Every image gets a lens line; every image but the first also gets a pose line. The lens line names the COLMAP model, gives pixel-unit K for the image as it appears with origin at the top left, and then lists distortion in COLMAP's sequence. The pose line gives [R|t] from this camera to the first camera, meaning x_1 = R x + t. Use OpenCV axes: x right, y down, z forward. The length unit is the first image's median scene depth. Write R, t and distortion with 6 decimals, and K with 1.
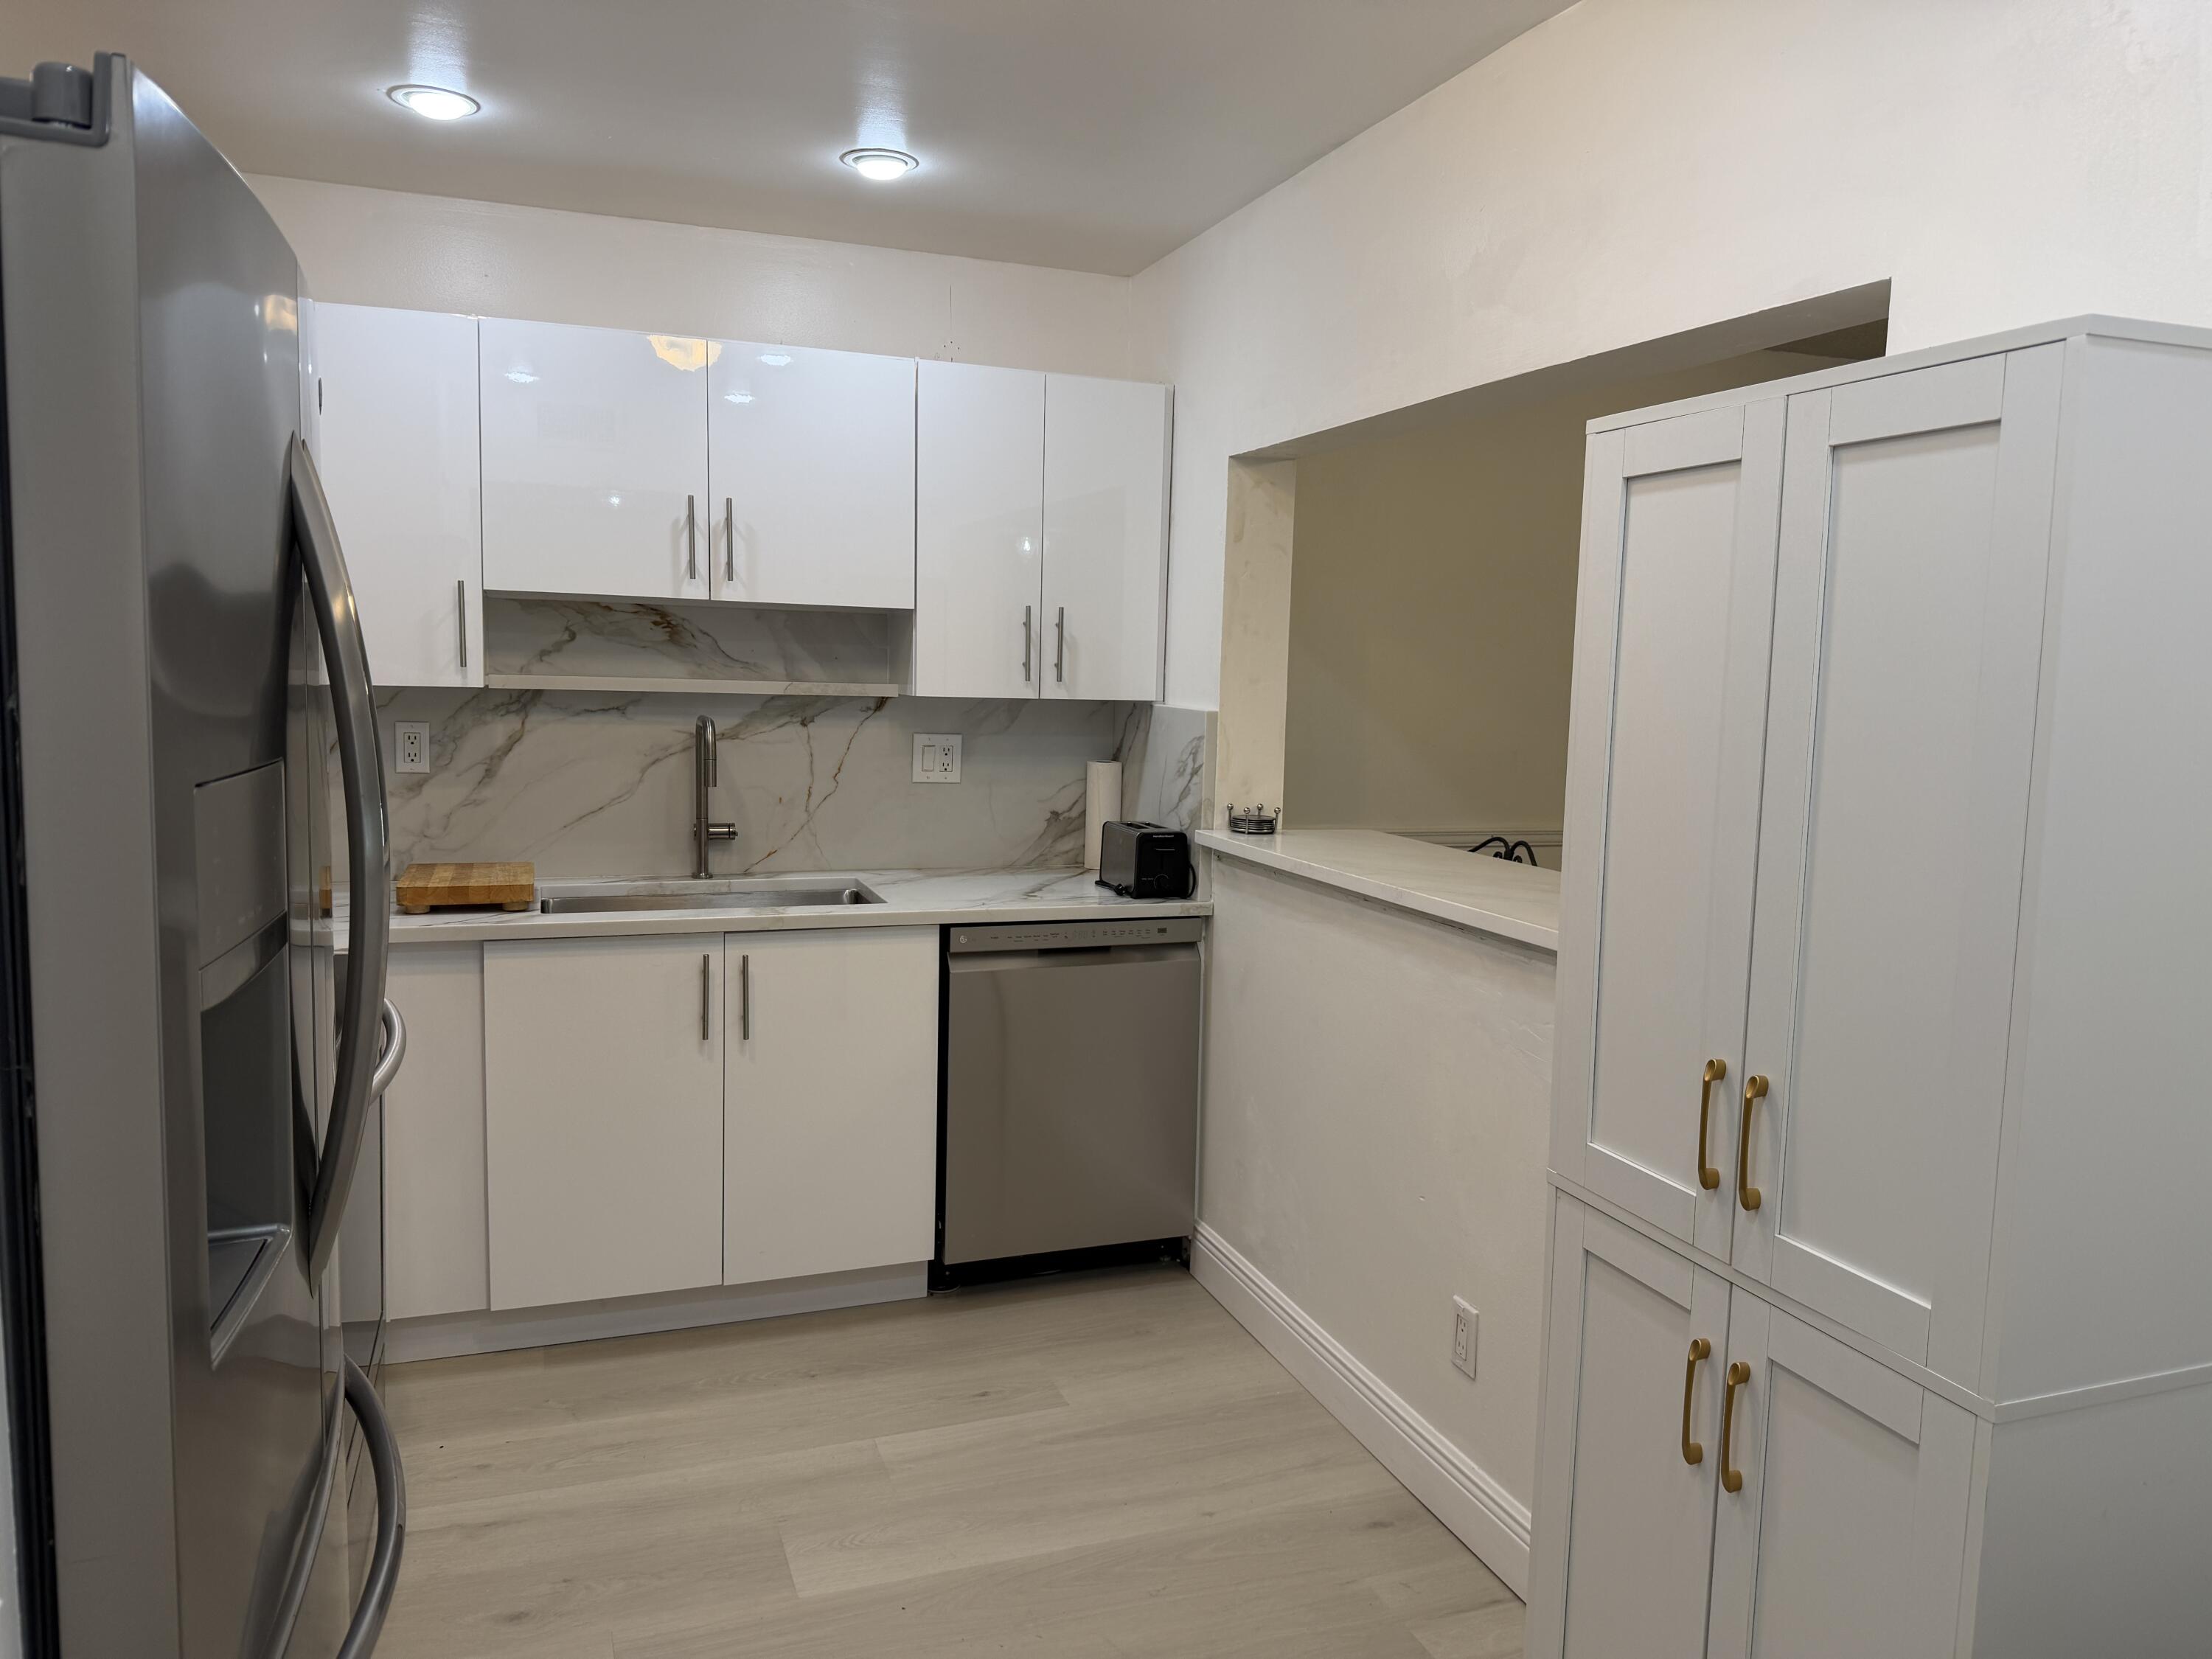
lens RADIAL K [[1545.5, 0, 1111.8], [0, 1545.5, 817.4], [0, 0, 1]] dist [0.115638, -0.208958]
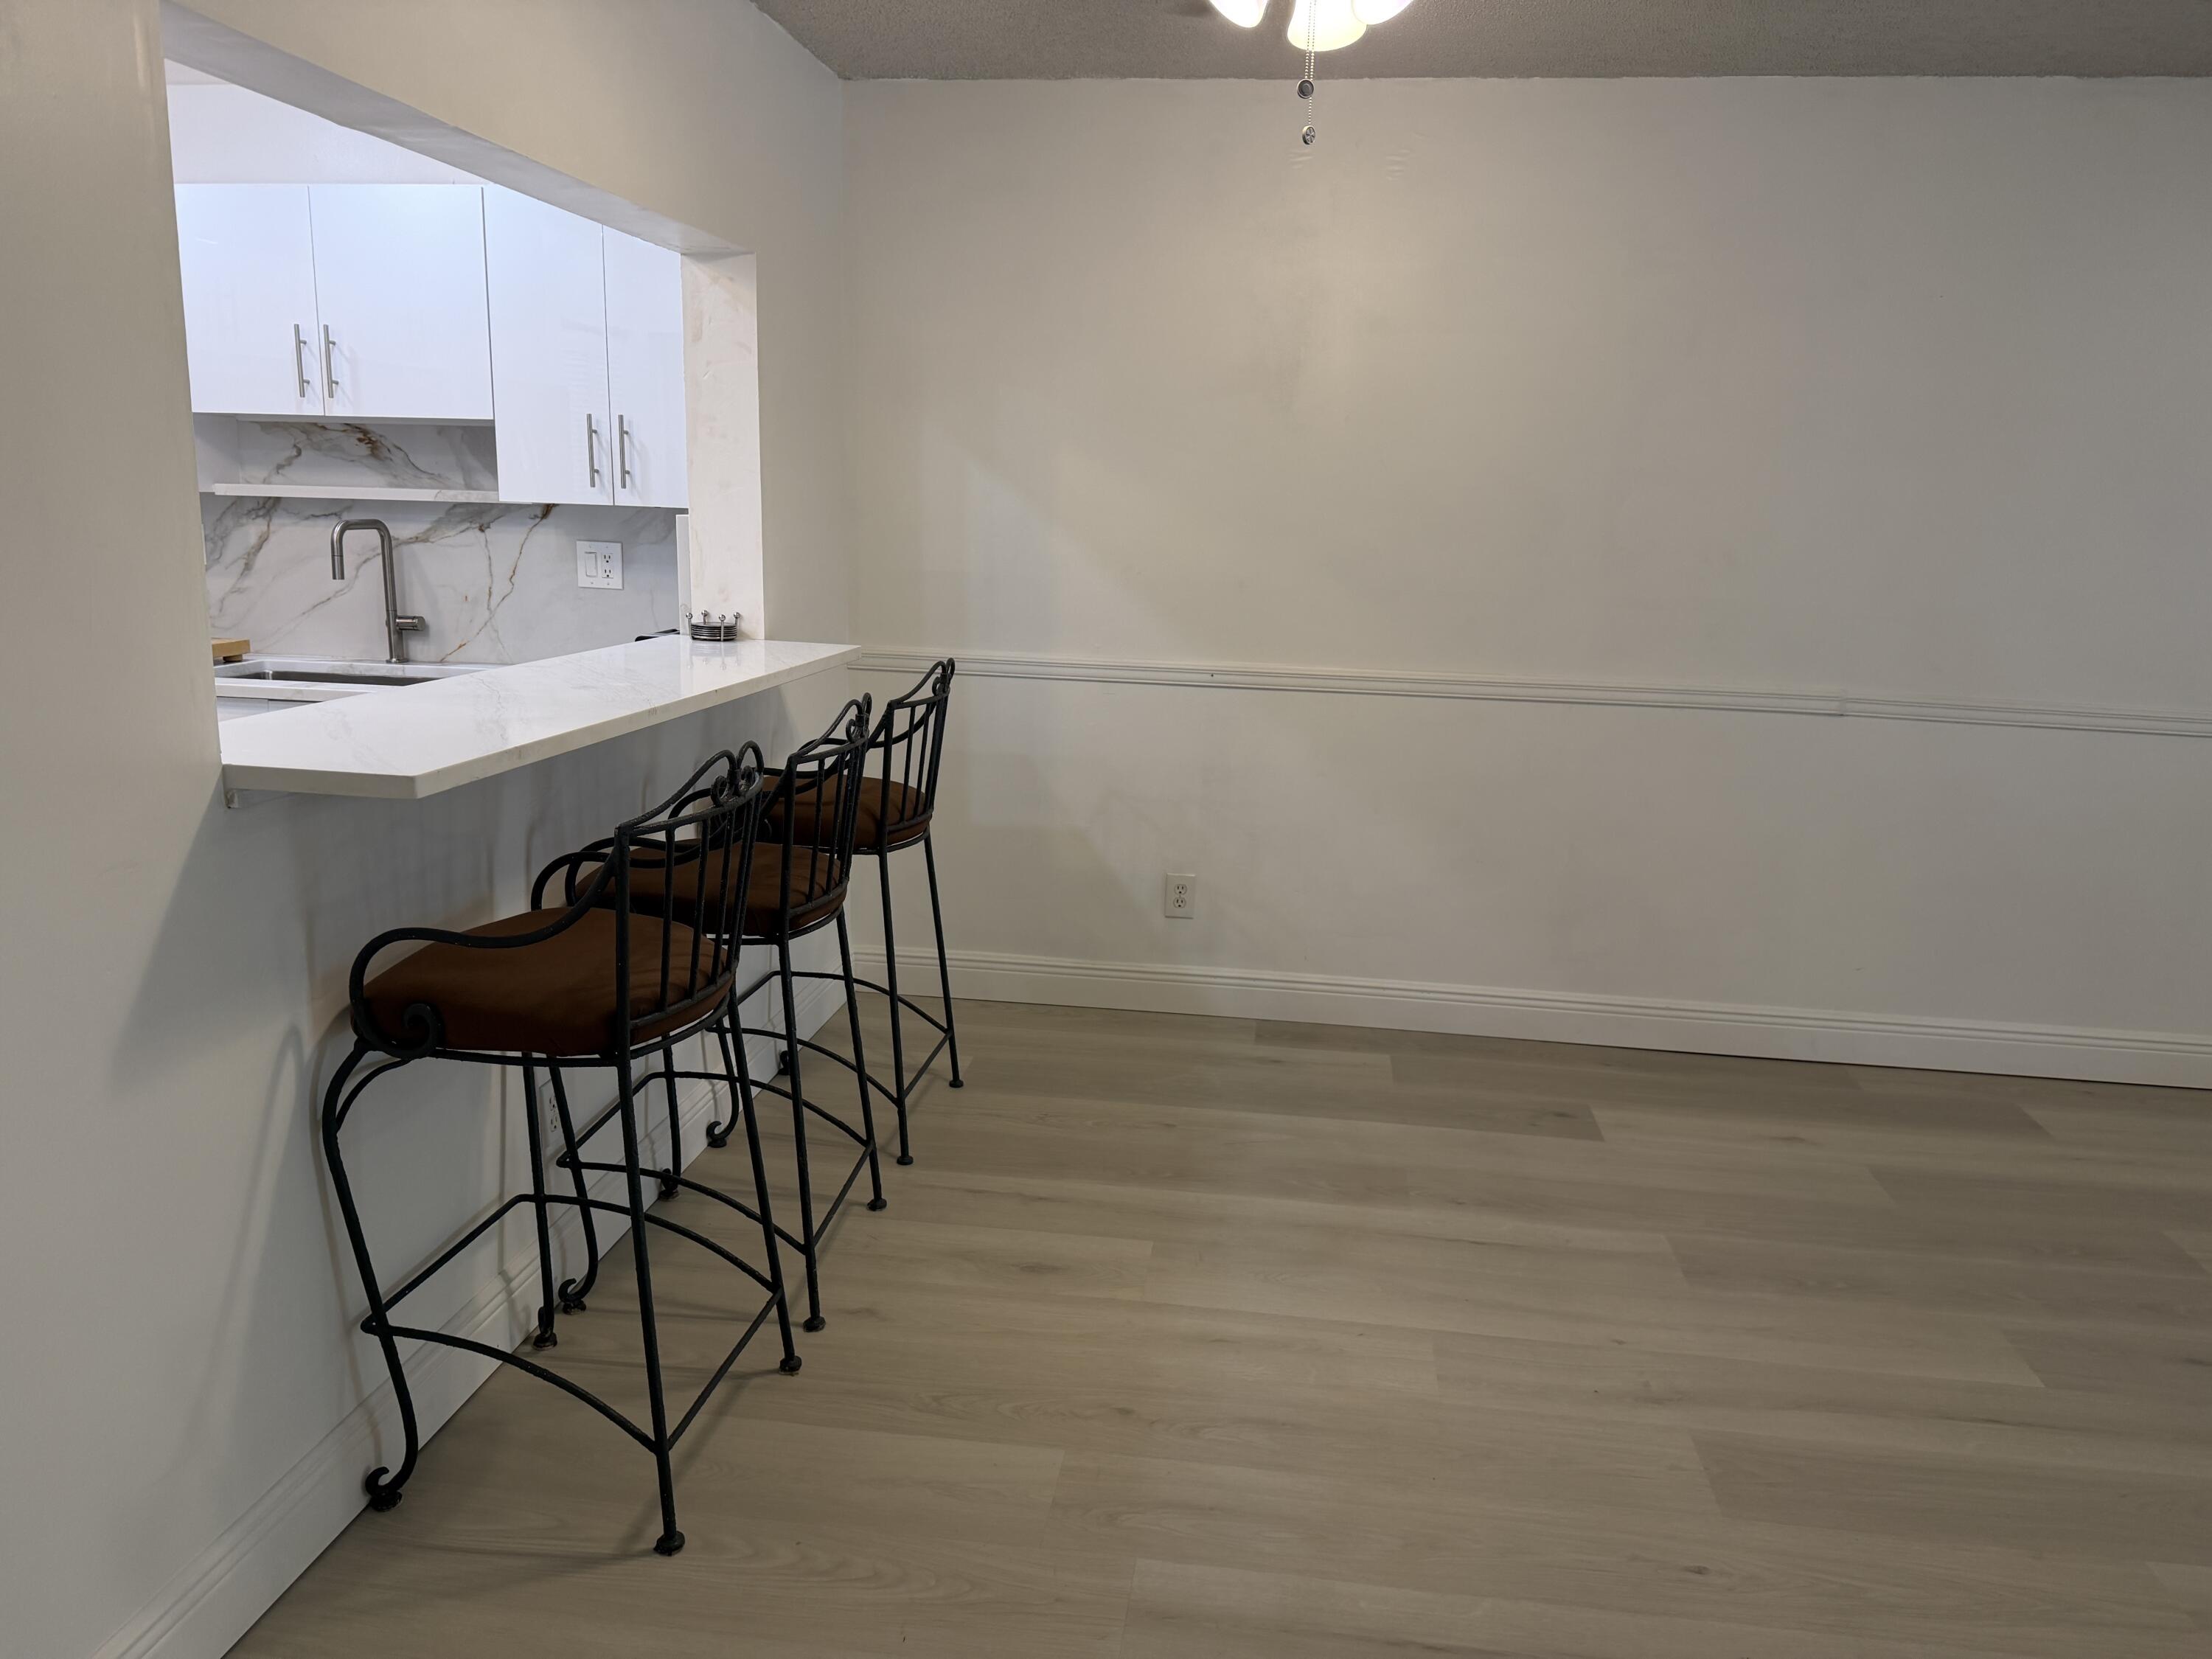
lens RADIAL K [[1545.5, 0, 1111.8], [0, 1545.5, 817.4], [0, 0, 1]] dist [0.115638, -0.208958]
pose [[0.882340, 0.089932, -0.461940, 0.779259], [-0.048909, 0.993779, 0.100053, 0.010869], [0.468065, -0.065687, 0.881249, 0.216057]]
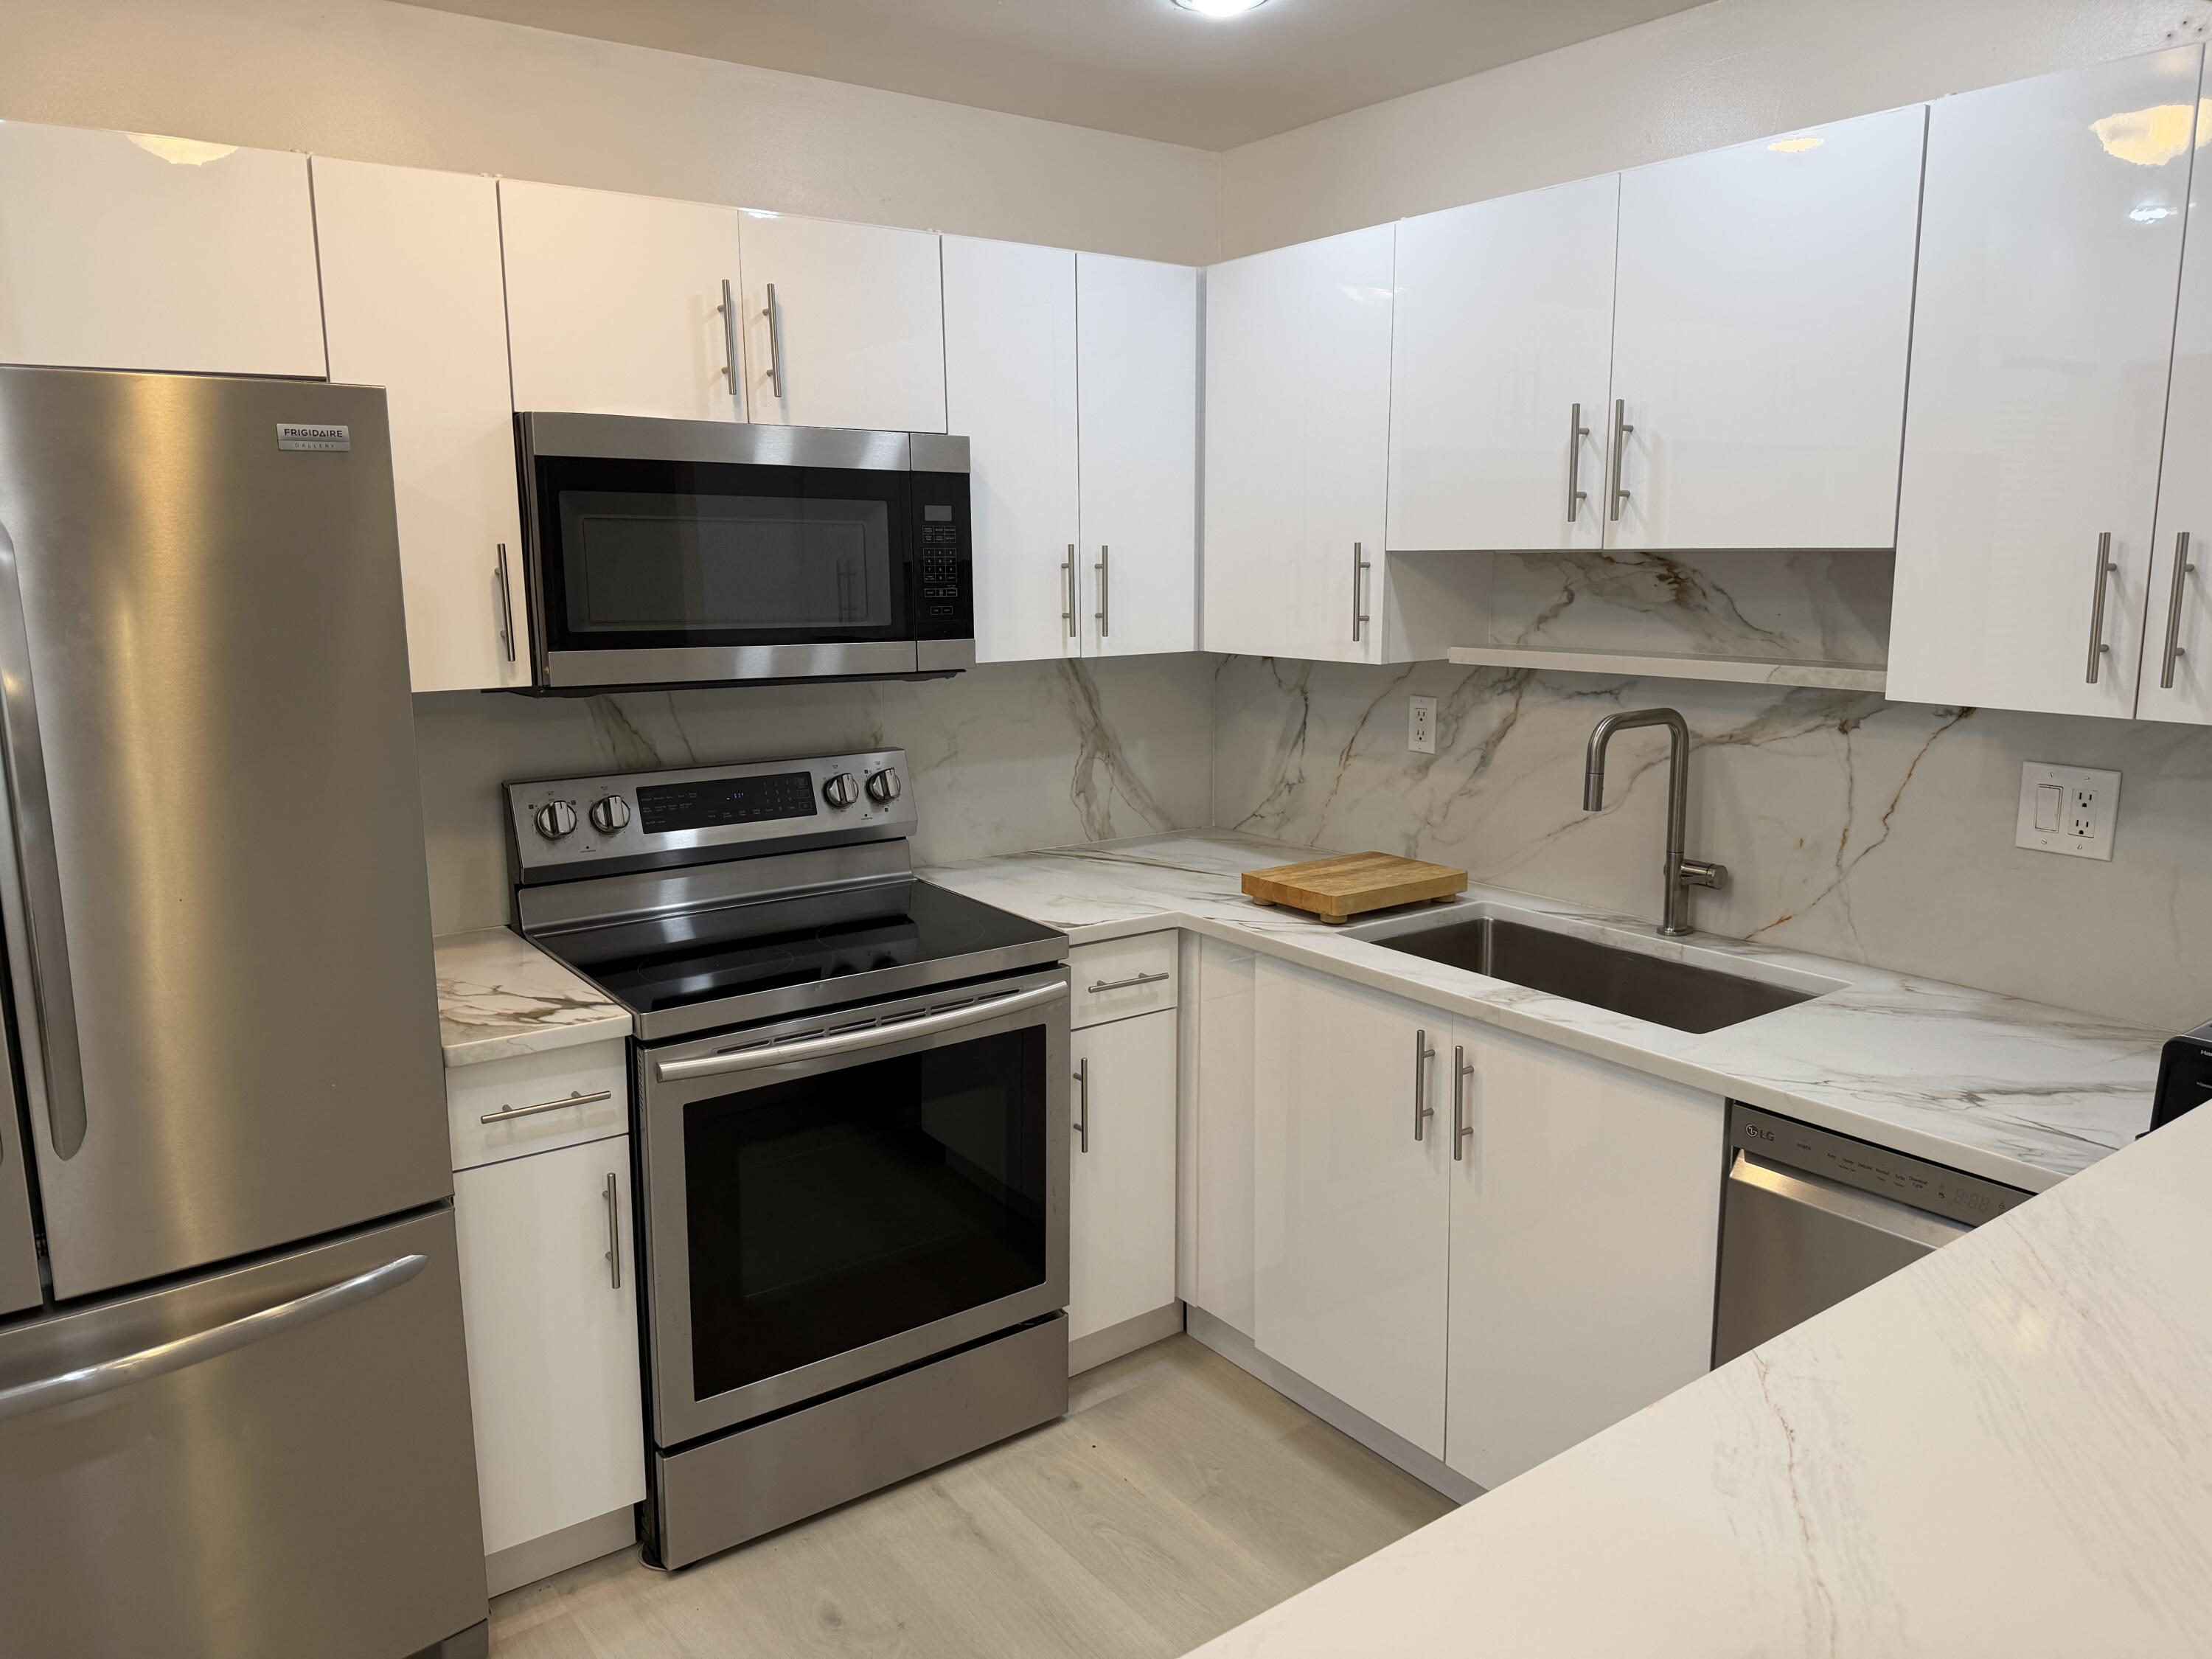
lens RADIAL K [[1545.5, 0, 1111.8], [0, 1545.5, 817.4], [0, 0, 1]] dist [0.115638, -0.208958]
pose [[0.274075, 0.136112, -0.952028, 0.353702], [-0.080031, 0.989728, 0.118462, -0.080882], [0.958372, 0.043724, 0.282153, 0.561151]]
